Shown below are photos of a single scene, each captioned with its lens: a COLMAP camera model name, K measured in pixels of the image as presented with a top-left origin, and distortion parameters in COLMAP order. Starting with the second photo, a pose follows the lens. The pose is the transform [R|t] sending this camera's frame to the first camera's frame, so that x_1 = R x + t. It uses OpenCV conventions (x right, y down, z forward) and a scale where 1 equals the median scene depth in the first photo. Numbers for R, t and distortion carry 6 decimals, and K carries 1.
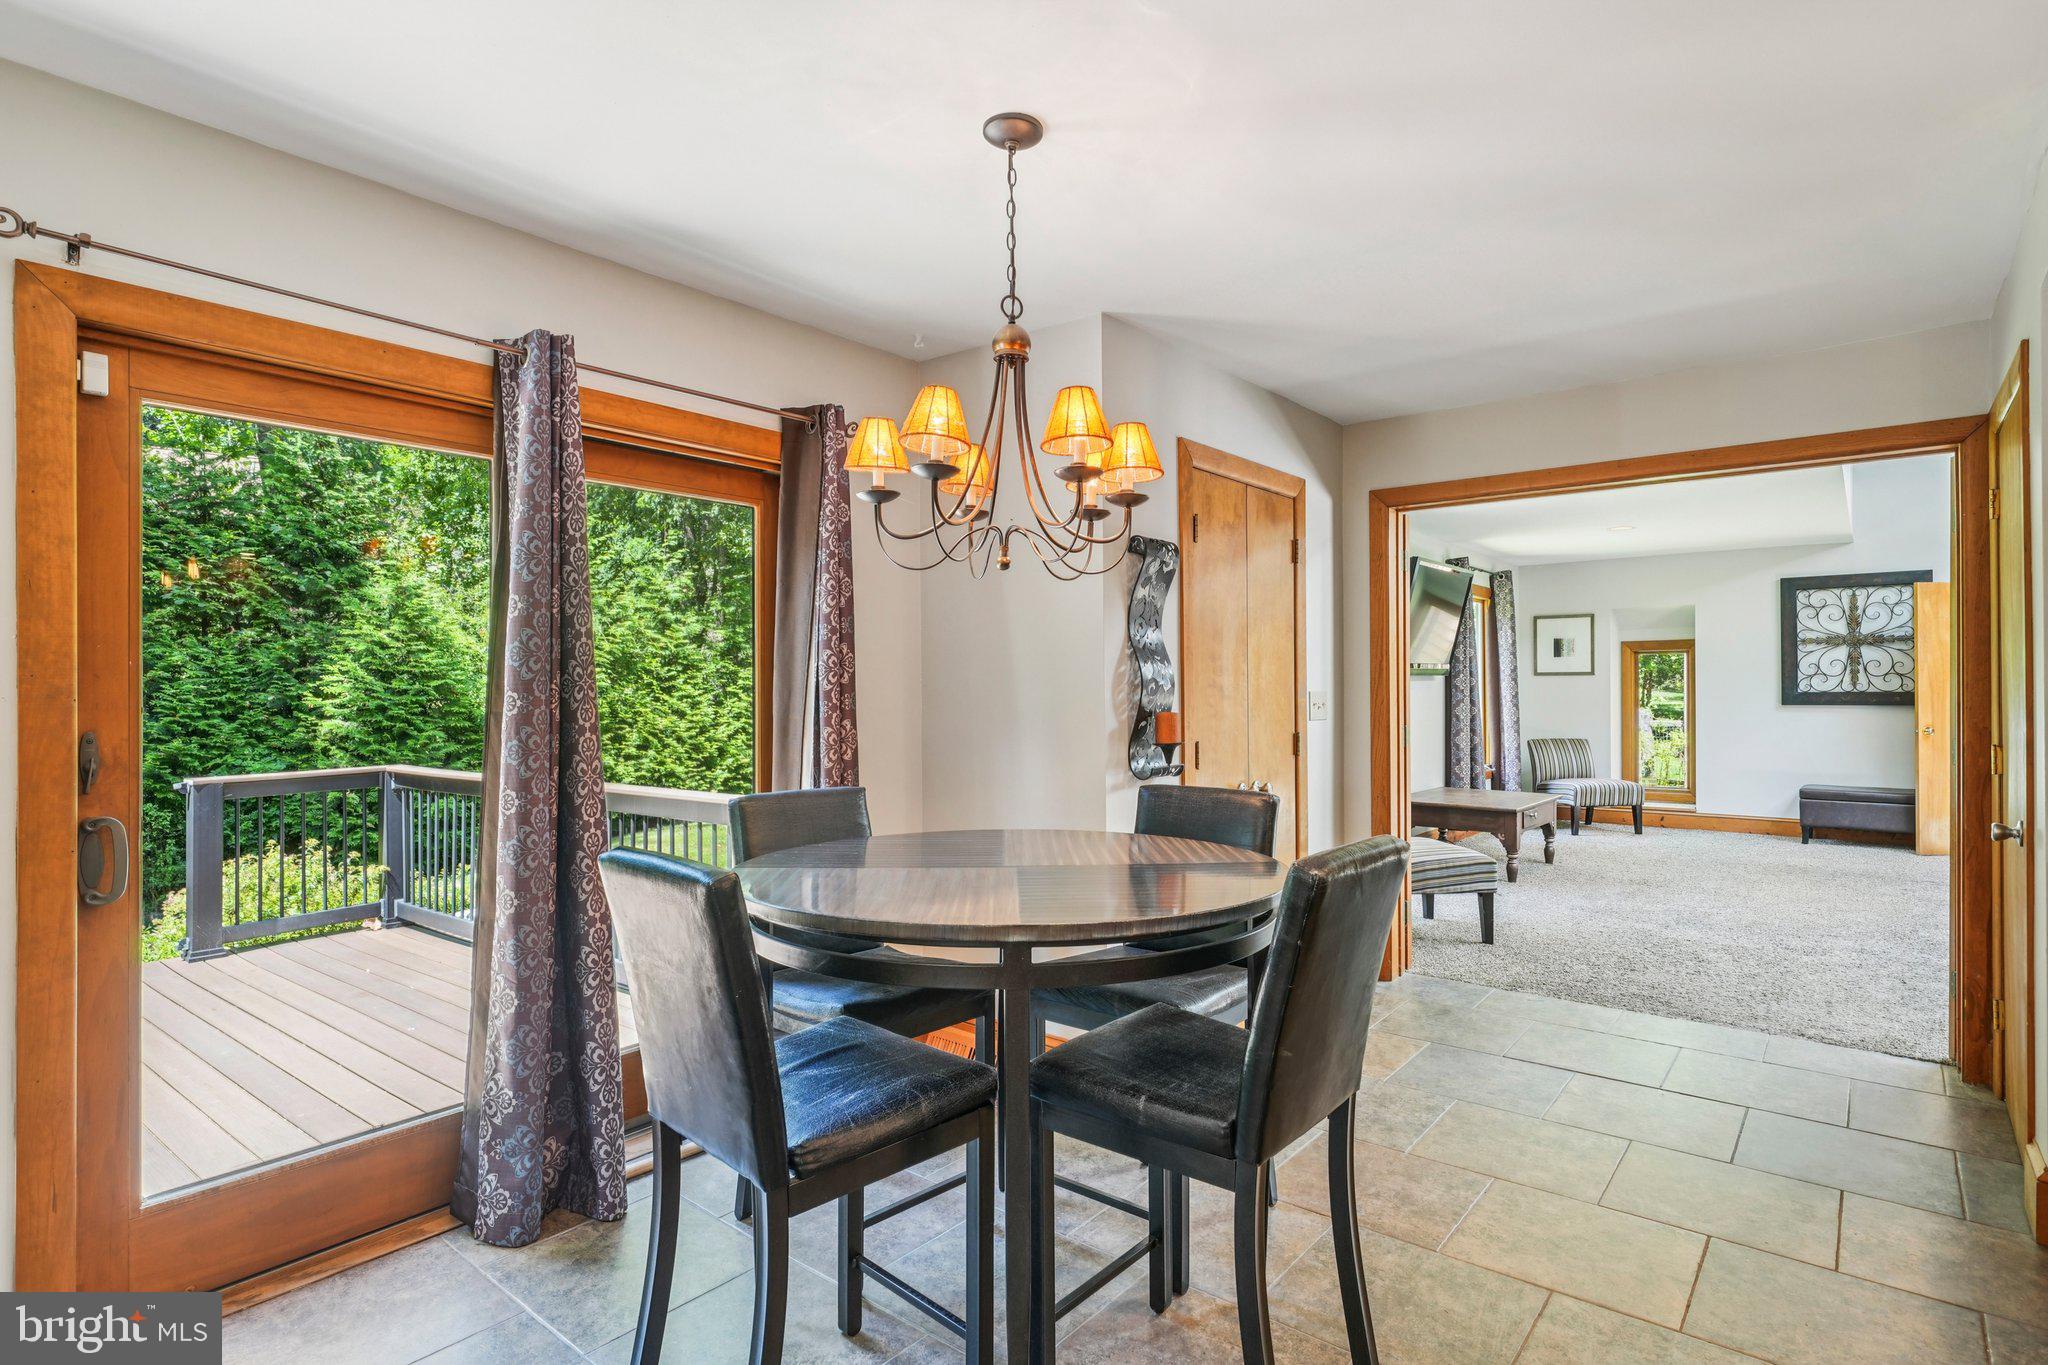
lens RADIAL K [[1070.4, 0, 1032.6], [0, 1070.4, 686.4], [0, 0, 1]] dist [0.010362, -0.002556]
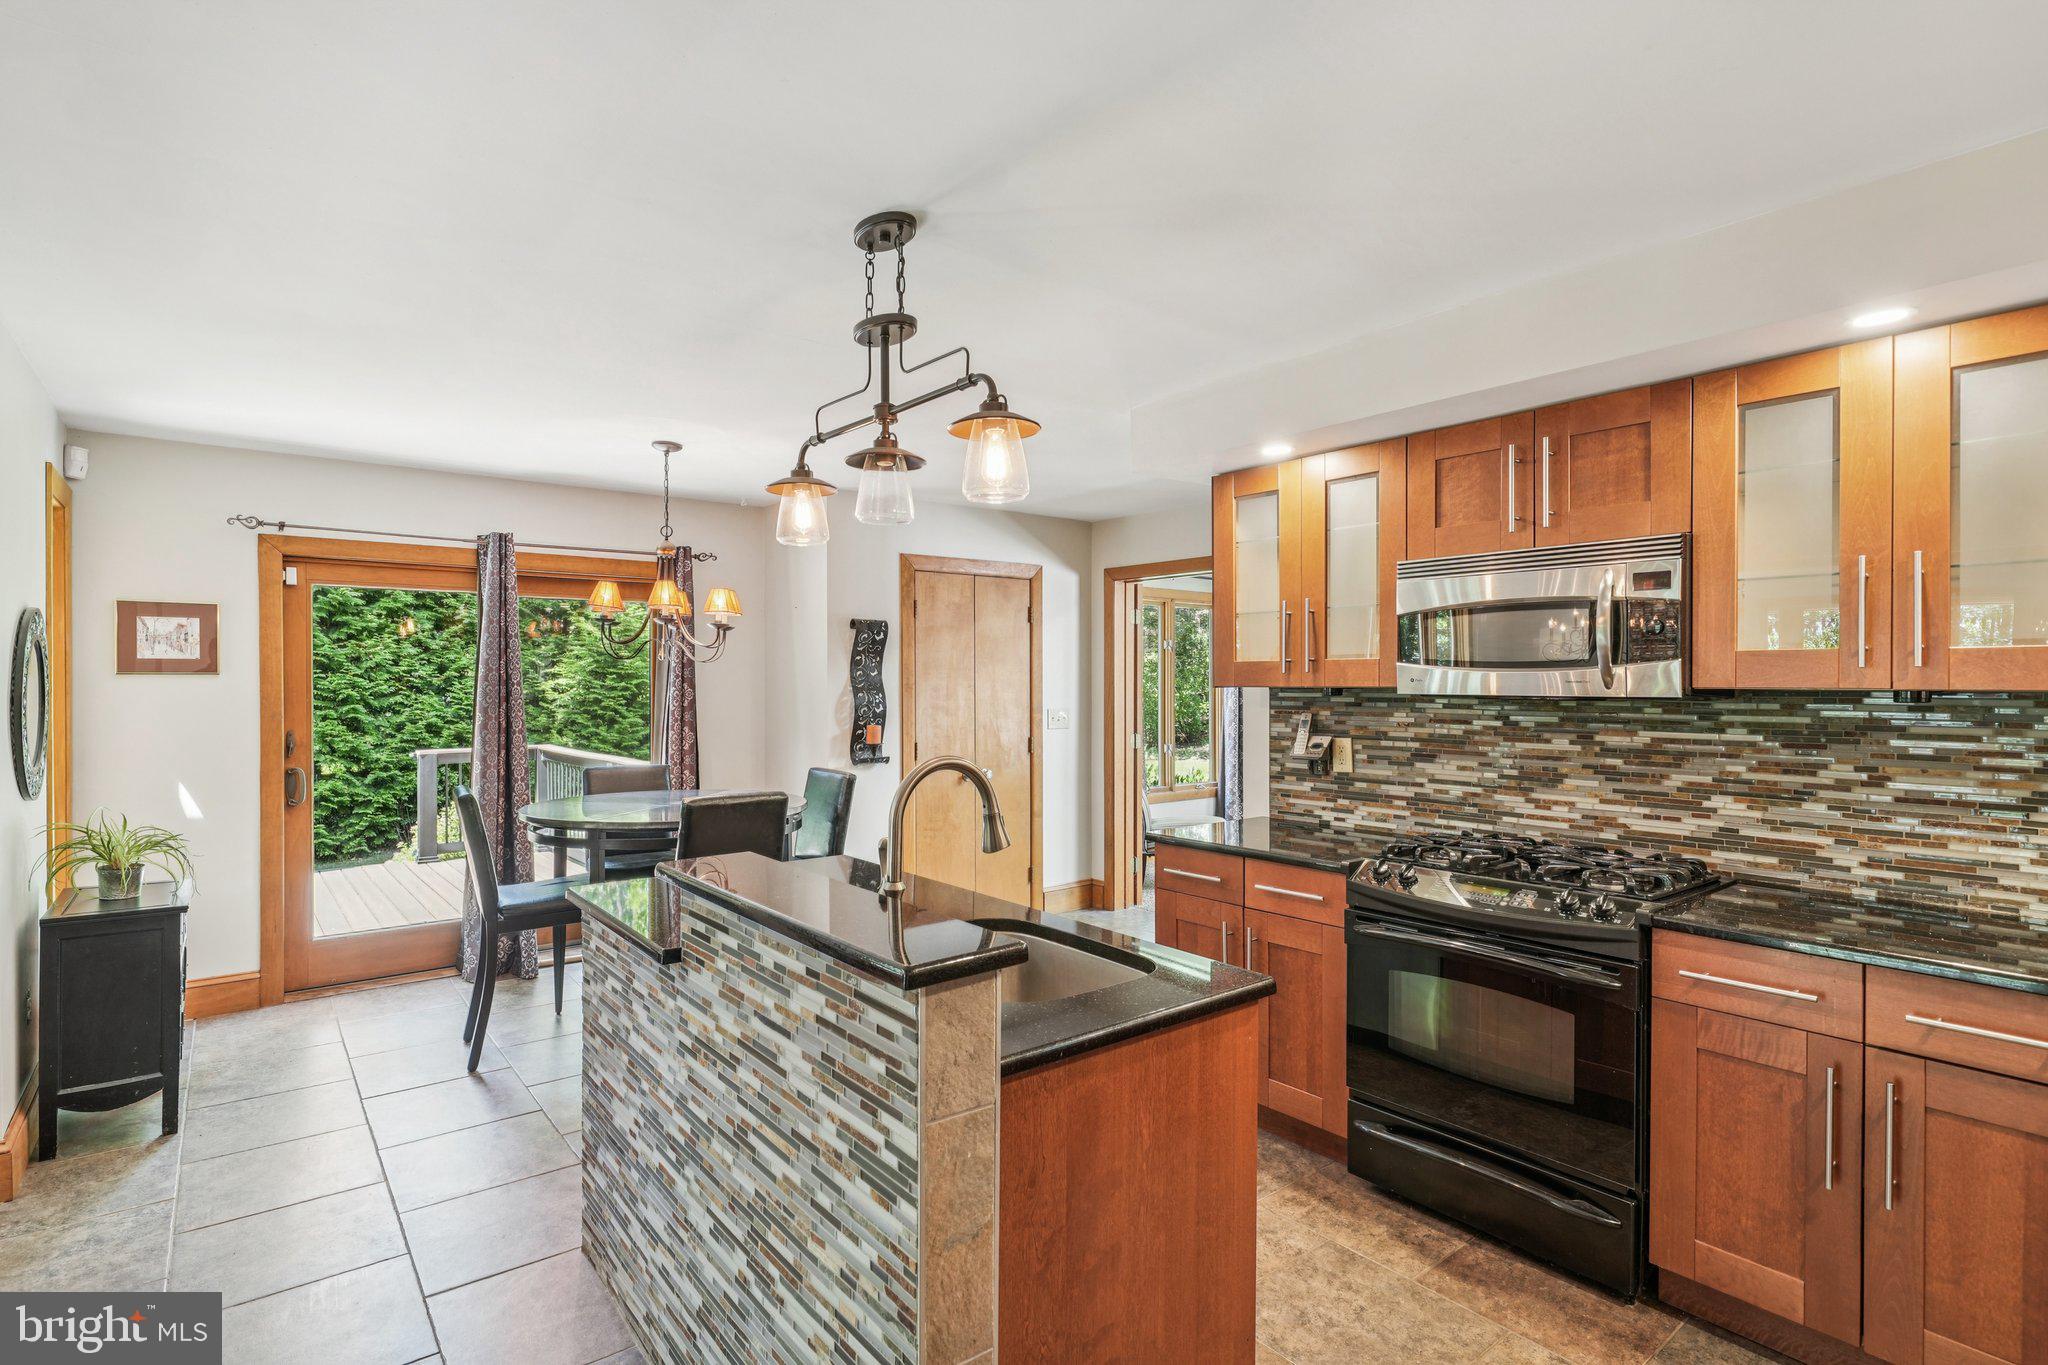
lens RADIAL K [[1021.1, 0, 1024.7], [0, 1021.1, 692.1], [0, 0, 1]] dist [-0.002506, 0.000797]
pose [[0.978061, 0.010505, -0.208053, 0.236333], [-0.007416, 0.999850, 0.015623, -0.018380], [0.208186, -0.013737, 0.977993, -0.170951]]
